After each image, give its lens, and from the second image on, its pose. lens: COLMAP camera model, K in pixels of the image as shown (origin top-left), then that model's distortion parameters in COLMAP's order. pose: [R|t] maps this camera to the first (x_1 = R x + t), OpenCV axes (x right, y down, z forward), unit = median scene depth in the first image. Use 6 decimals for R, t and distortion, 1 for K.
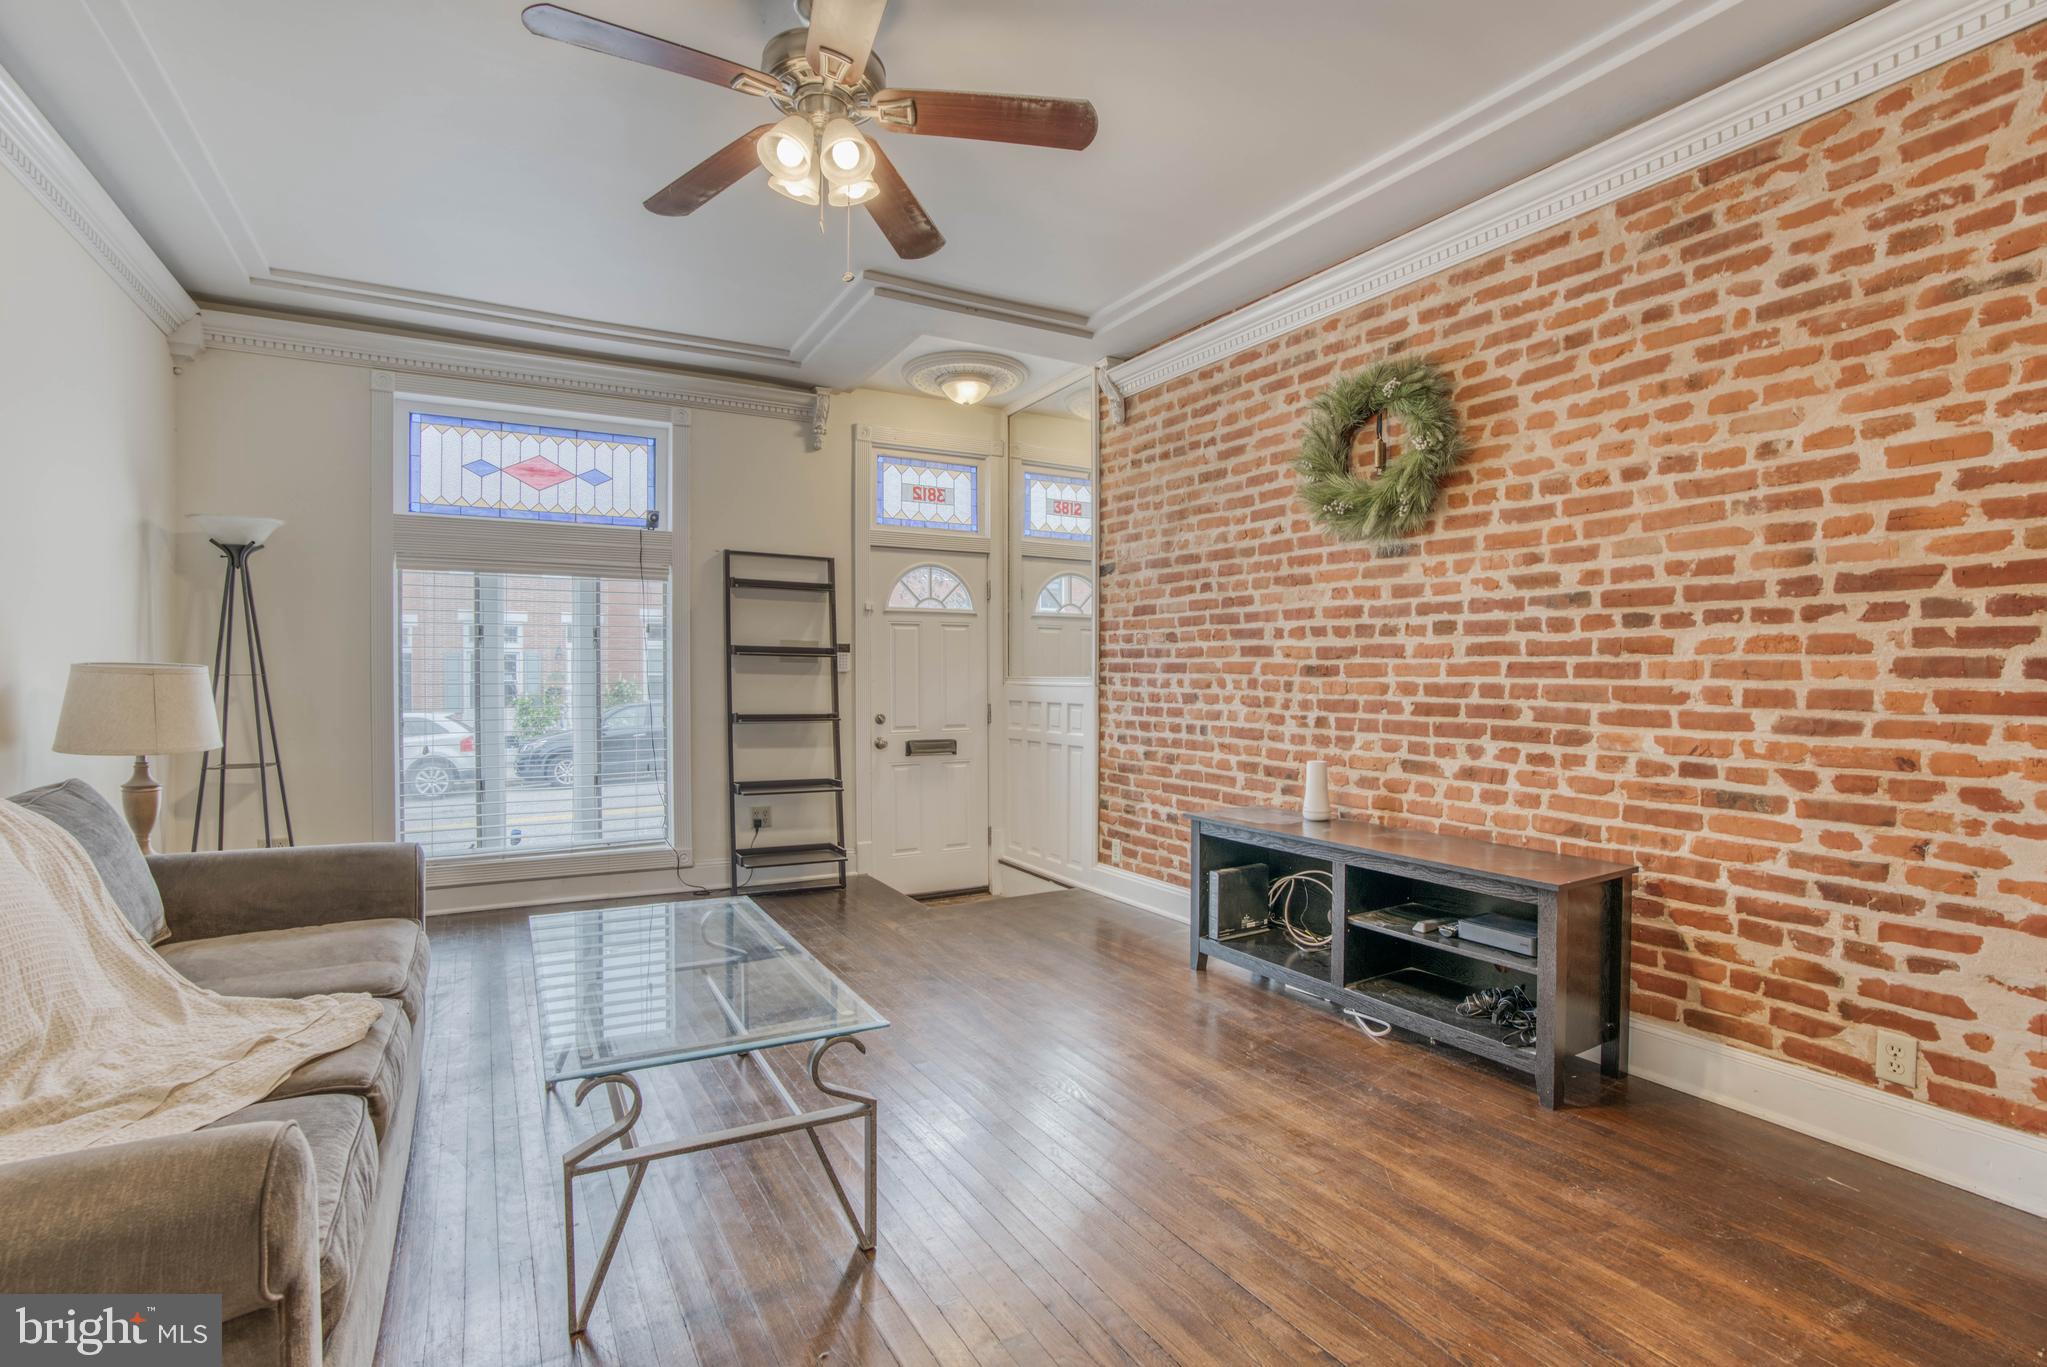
lens RADIAL K [[938.4, 0, 1020.7], [0, 938.4, 691.6], [0, 0, 1]] dist [-0.063497, 0.020443]
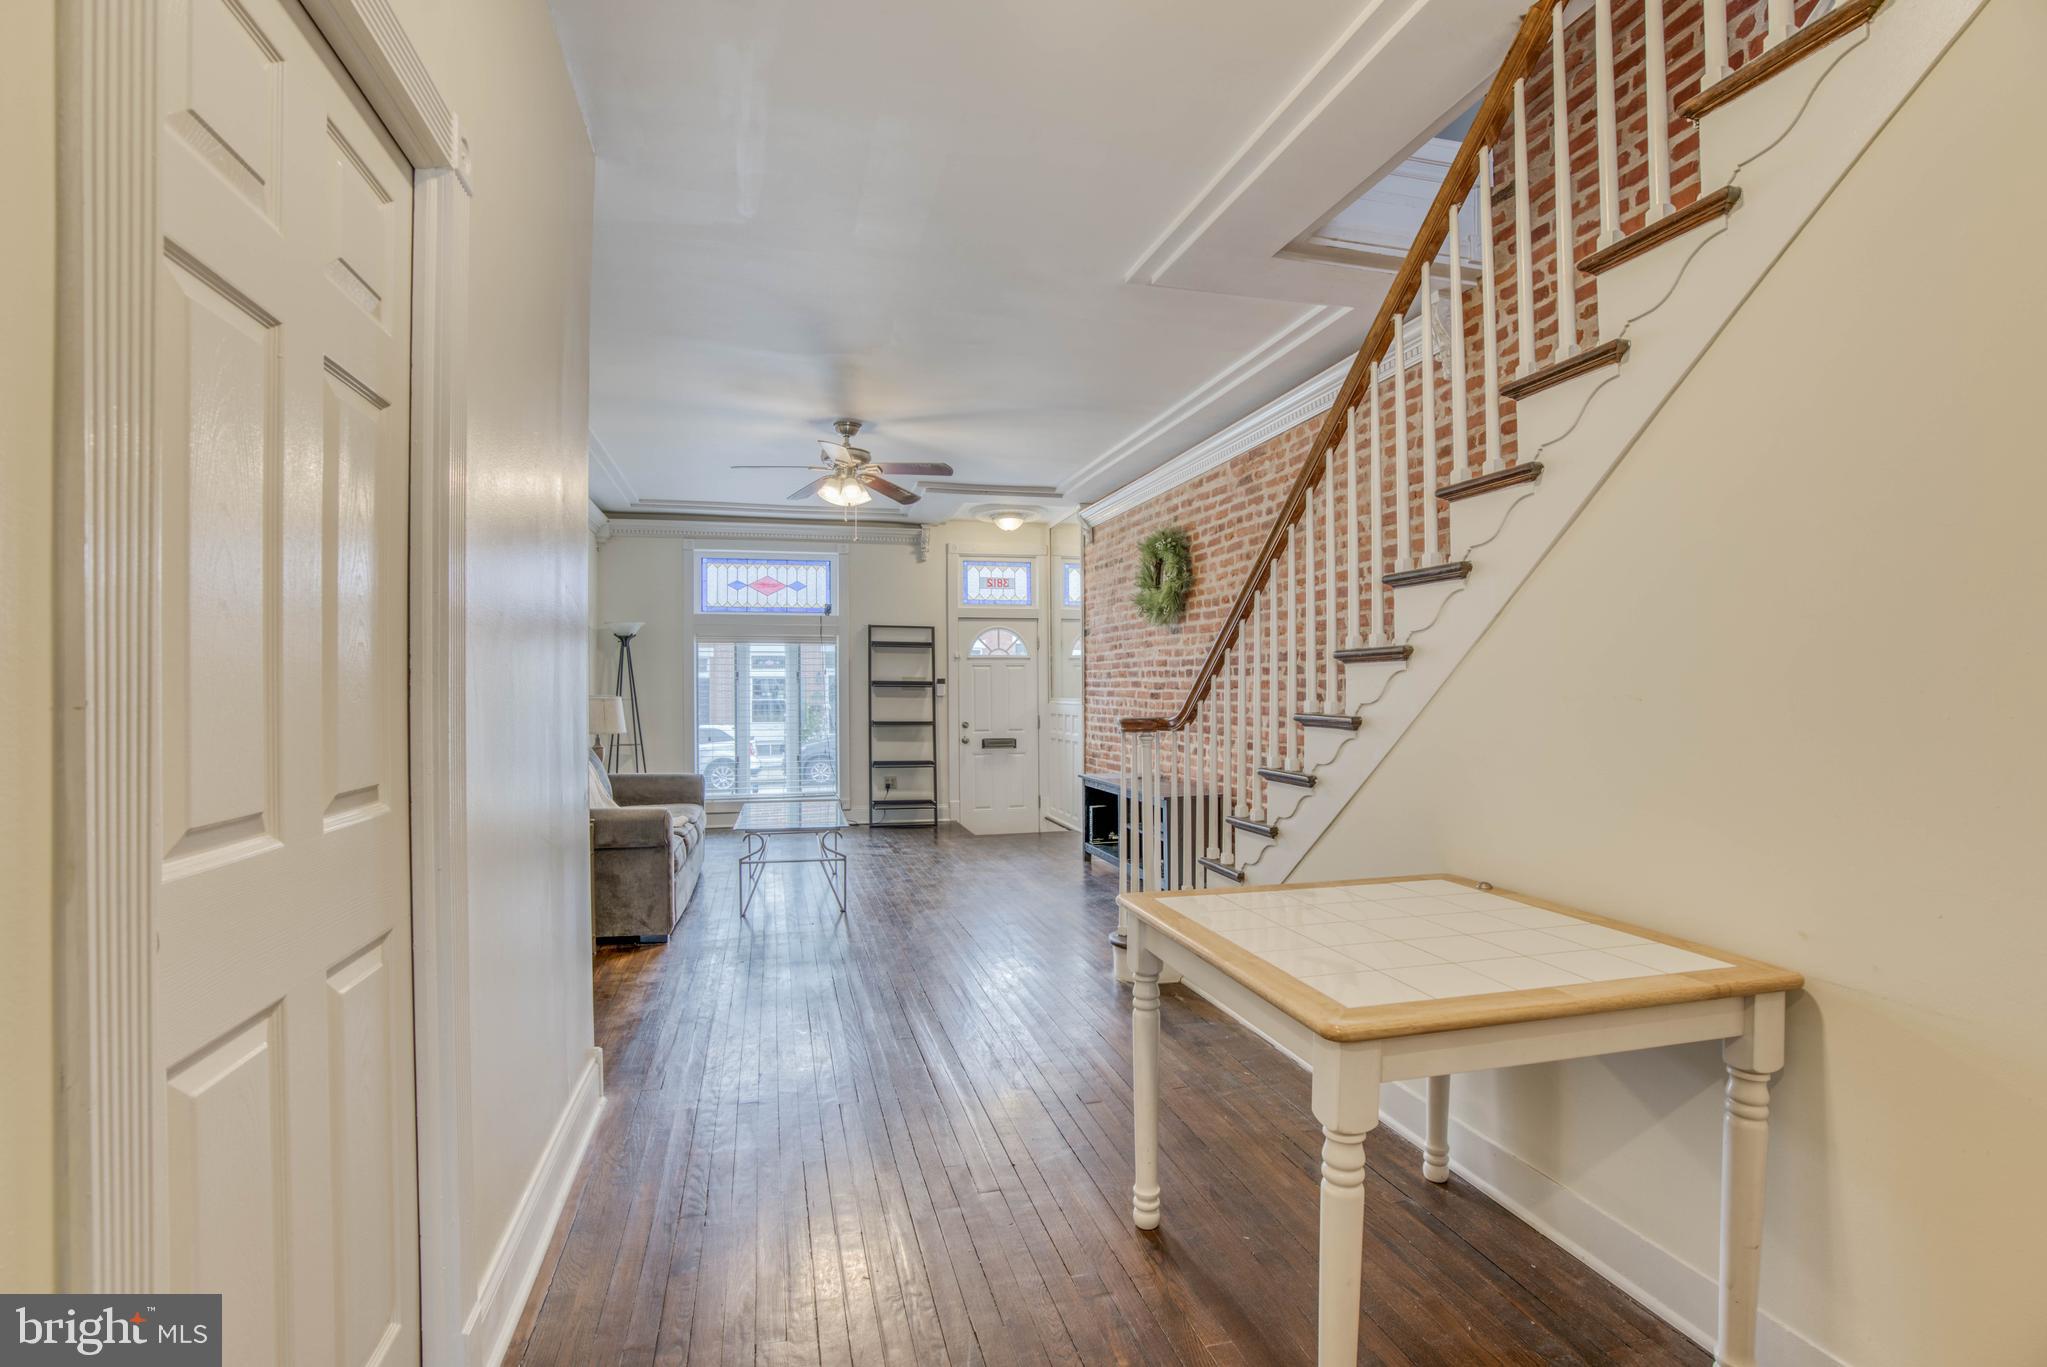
lens RADIAL K [[938.4, 0, 1029.2], [0, 938.4, 698.4], [0, 0, 1]] dist [-0.063497, 0.020443]
pose [[0.966845, -0.003701, -0.255336, 0.398223], [0.001055, 0.999944, -0.010498, 0.000767], [0.255361, 0.009881, 0.966795, -0.573044]]
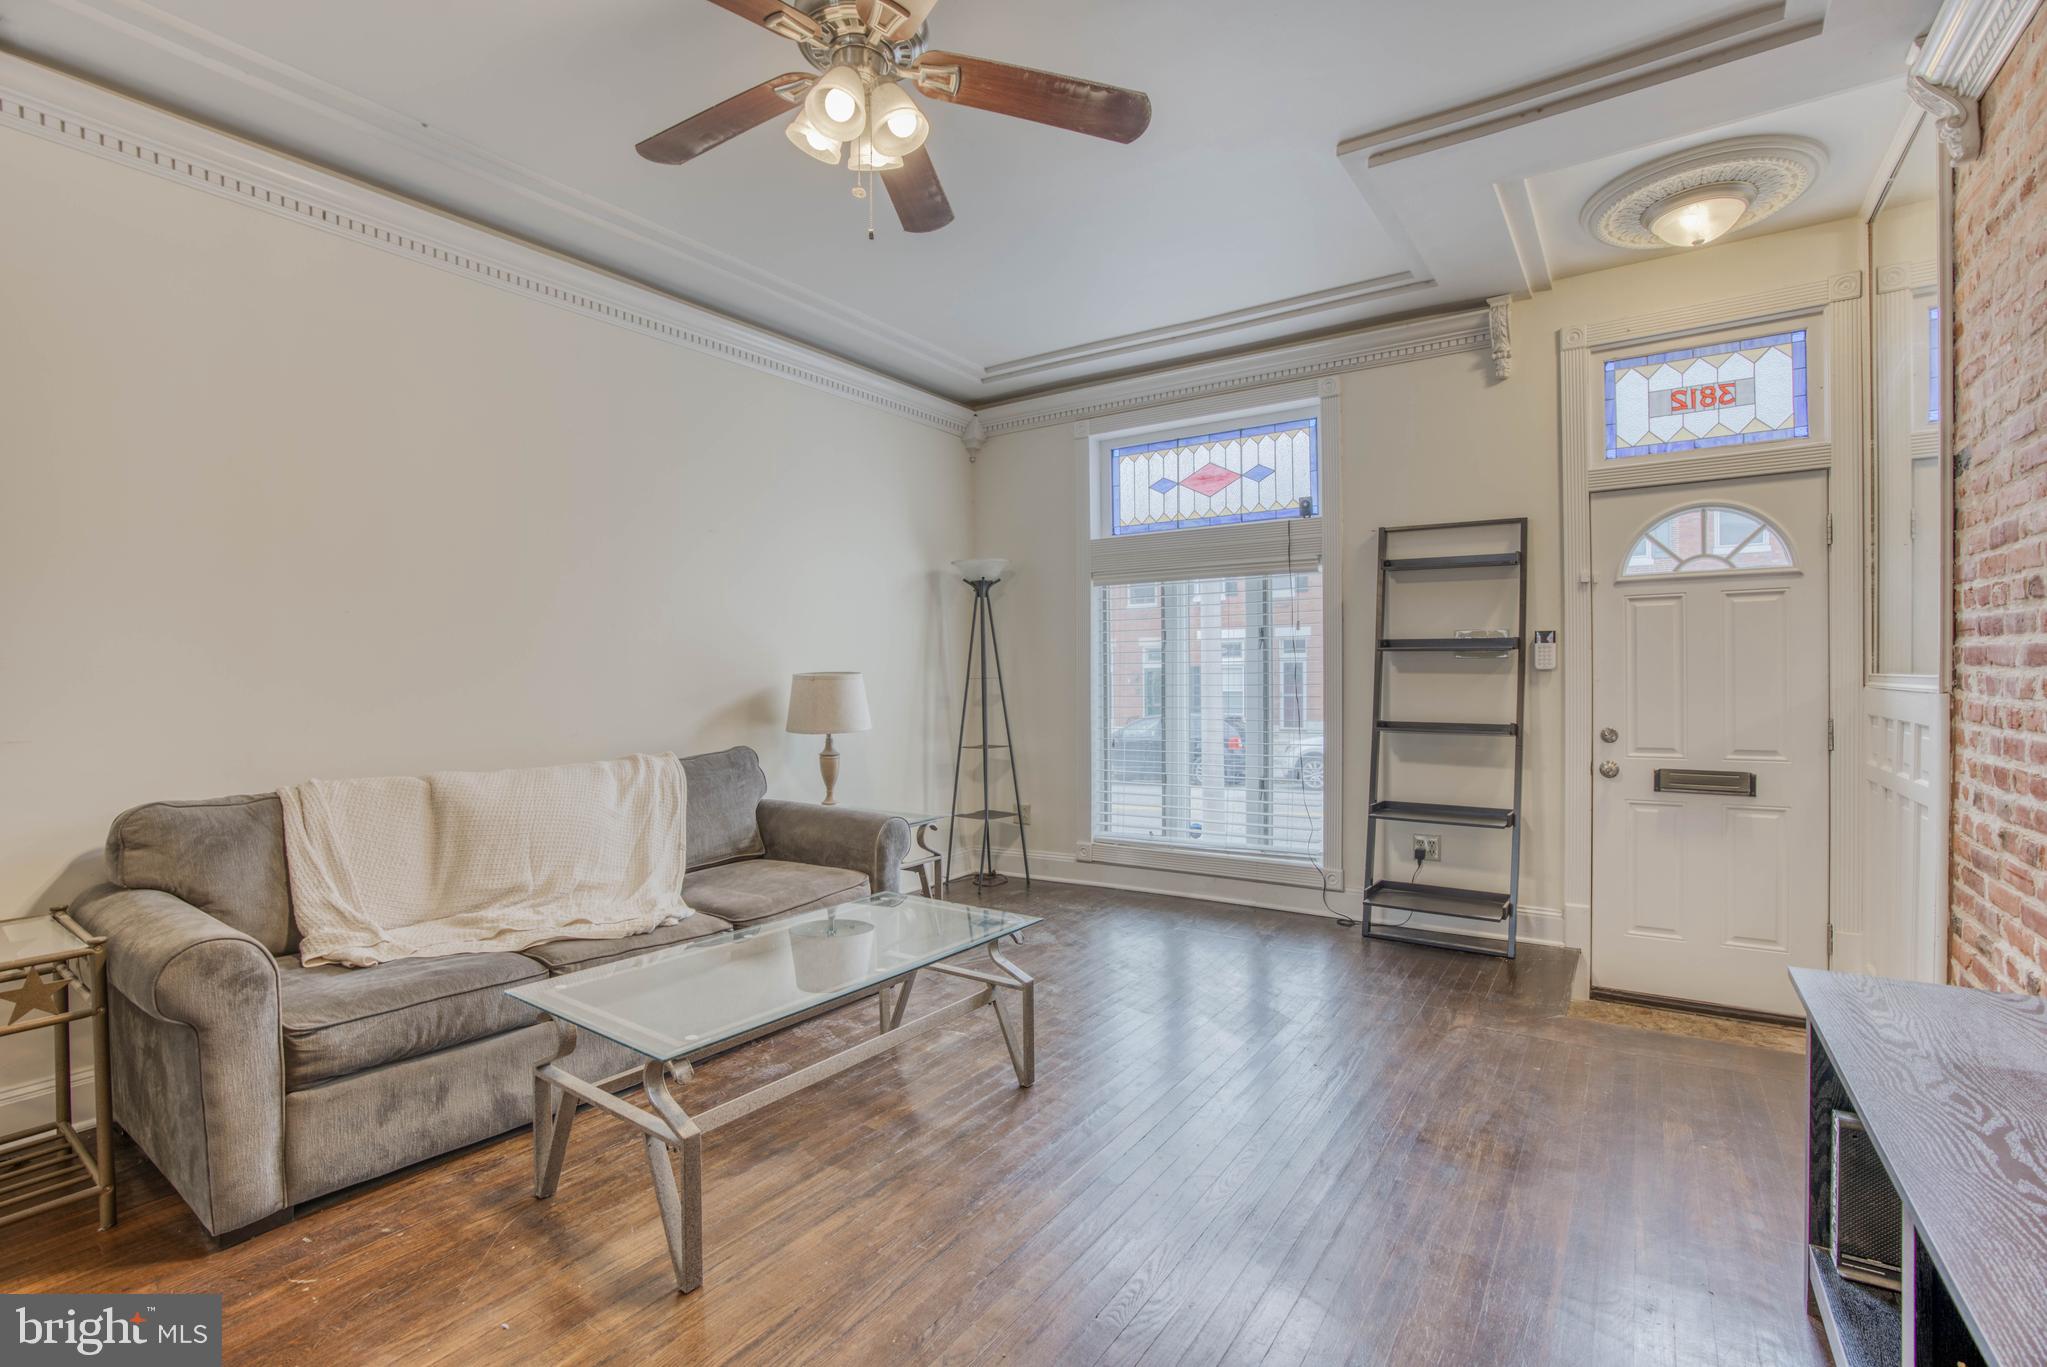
lens RADIAL K [[938.4, 0, 1013.6], [0, 938.4, 695.3], [0, 0, 1]] dist [-0.063497, 0.020443]
pose [[0.438768, 0.012680, -0.898511, 0.295582], [-0.005070, 0.999919, 0.011635, -0.007428], [0.898586, -0.000550, 0.438797, 0.320749]]
